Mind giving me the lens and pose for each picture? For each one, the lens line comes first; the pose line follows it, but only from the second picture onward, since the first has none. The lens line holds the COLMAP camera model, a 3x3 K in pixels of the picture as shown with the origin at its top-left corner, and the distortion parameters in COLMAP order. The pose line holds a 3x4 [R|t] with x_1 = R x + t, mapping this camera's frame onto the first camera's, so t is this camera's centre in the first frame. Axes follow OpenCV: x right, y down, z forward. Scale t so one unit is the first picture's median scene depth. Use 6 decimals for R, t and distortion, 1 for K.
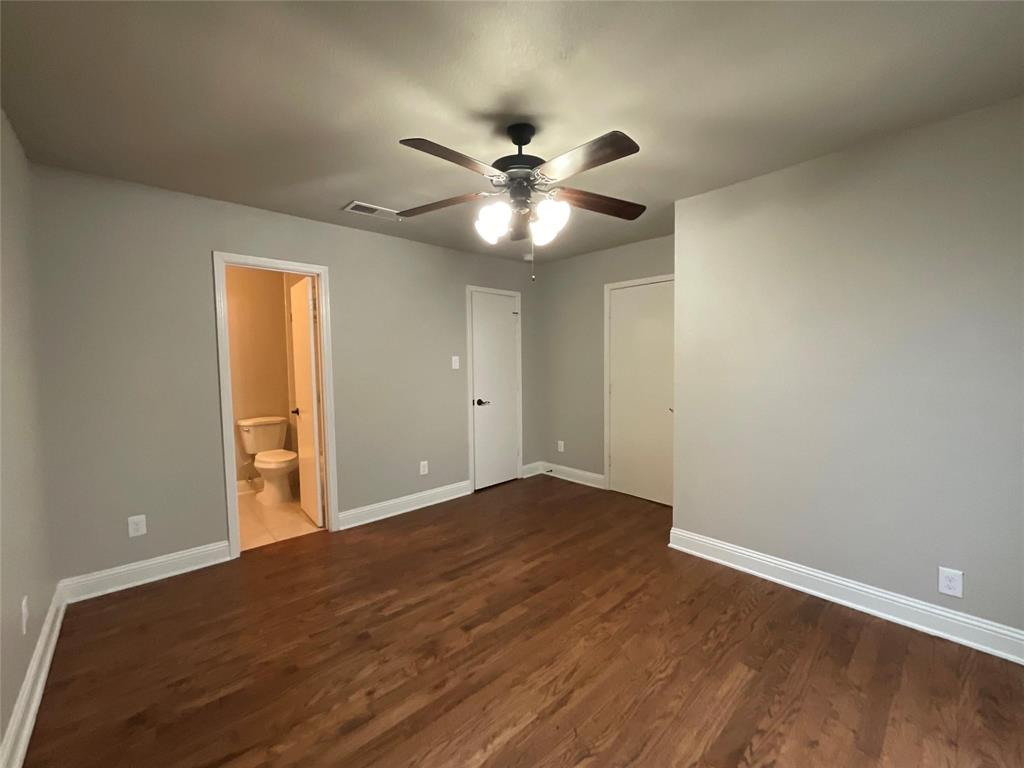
lens RADIAL K [[415.6, 0, 514.2], [0, 415.6, 385.2], [0, 0, 1]] dist [0.000330, -0.000797]
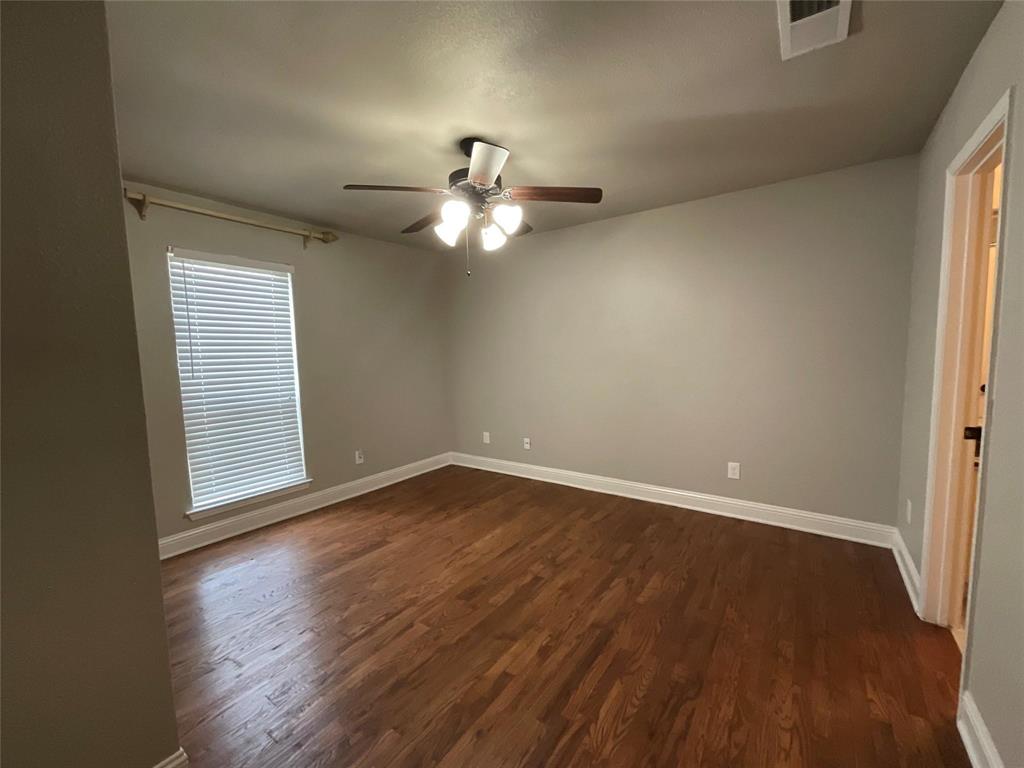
lens RADIAL K [[415.6, 0, 510.9], [0, 415.6, 386.8], [0, 0, 1]] dist [0.000330, -0.000797]
pose [[-0.978966, 0.053893, -0.196777, 0.150967], [0.024703, 0.988696, 0.147888, -0.108827], [0.202523, 0.139916, -0.969231, 1.934998]]
